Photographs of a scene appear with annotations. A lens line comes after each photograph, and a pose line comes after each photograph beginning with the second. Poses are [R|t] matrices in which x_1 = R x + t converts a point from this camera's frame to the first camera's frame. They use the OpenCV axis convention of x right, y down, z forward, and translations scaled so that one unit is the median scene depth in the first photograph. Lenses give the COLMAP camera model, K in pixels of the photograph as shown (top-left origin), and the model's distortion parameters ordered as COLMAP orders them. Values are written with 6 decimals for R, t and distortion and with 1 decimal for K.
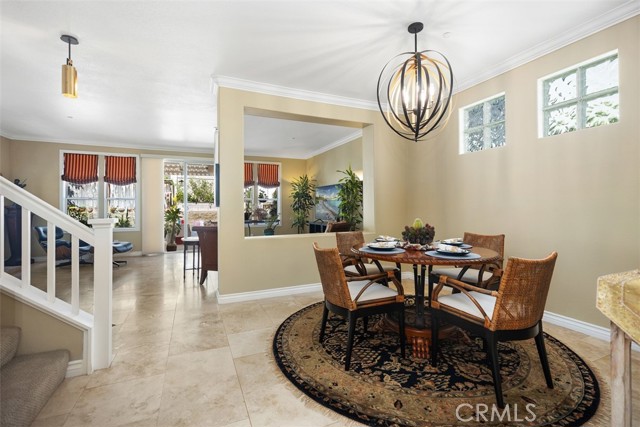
lens RADIAL K [[290.6, 0, 313.6], [0, 290.6, 202.5], [0, 0, 1]] dist [-0.000726, 0.001206]
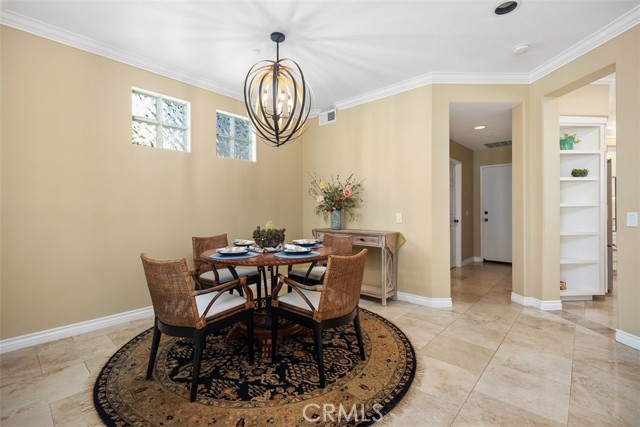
lens RADIAL K [[290.6, 0, 323.4], [0, 290.6, 204.1], [0, 0, 1]] dist [-0.000726, 0.001206]
pose [[-0.427045, 0.019465, 0.904021, -0.307867], [-0.014479, 0.999493, -0.028360, 0.011276], [-0.904114, -0.025200, -0.426547, 0.611306]]
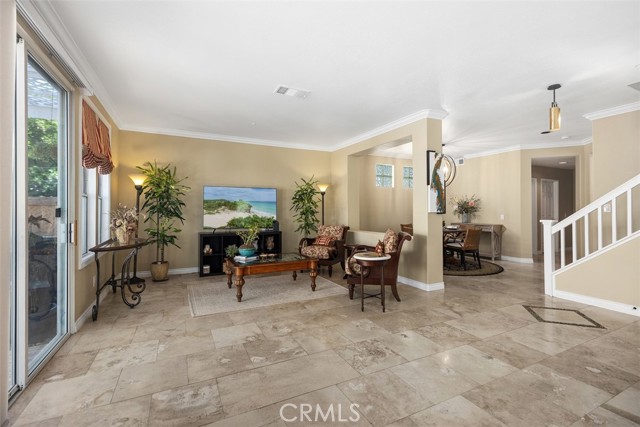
lens RADIAL K [[290.6, 0, 315.0], [0, 290.6, 207.5], [0, 0, 1]] dist [-0.000726, 0.001206]
pose [[-0.053471, 0.011071, 0.998508, -1.017737], [-0.017448, 0.999776, -0.012019, 0.008333], [-0.998417, -0.018065, -0.053266, 1.064812]]
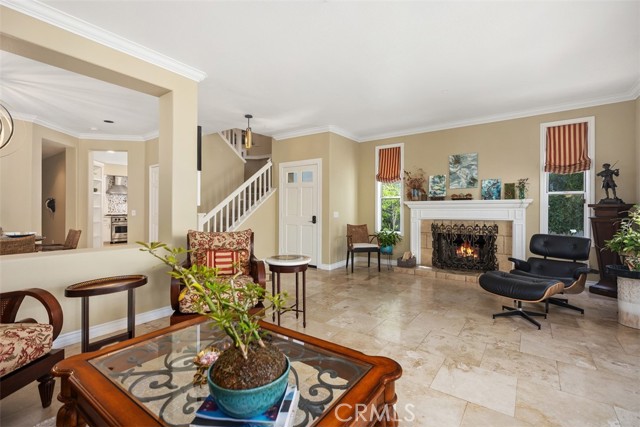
lens RADIAL K [[290.6, 0, 320.5], [0, 290.6, 216.2], [0, 0, 1]] dist [-0.000726, 0.001206]
pose [[-0.850828, 0.017288, -0.525159, -0.140010], [0.013075, 0.999846, 0.011731, 0.024226], [0.525281, 0.003115, -0.850923, 1.375108]]
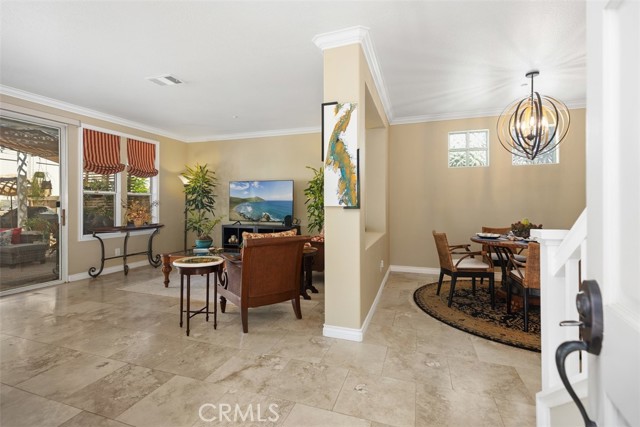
lens RADIAL K [[290.6, 0, 318.6], [0, 290.6, 210.3], [0, 0, 1]] dist [-0.000726, 0.001206]
pose [[0.664592, -0.007161, 0.747172, -0.607942], [-0.018222, 0.999501, 0.025787, 0.001424], [-0.746984, -0.030753, 0.664130, 0.398914]]
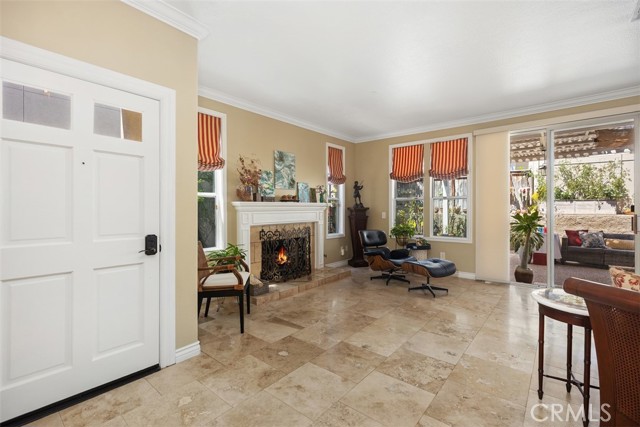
lens RADIAL K [[290.6, 0, 322.1], [0, 290.6, 212.5], [0, 0, 1]] dist [-0.000726, 0.001206]
pose [[0.463802, 0.017656, -0.885763, -0.212593], [0.016212, 0.999465, 0.028411, -0.002894], [0.885791, -0.027537, 0.463267, 0.502527]]
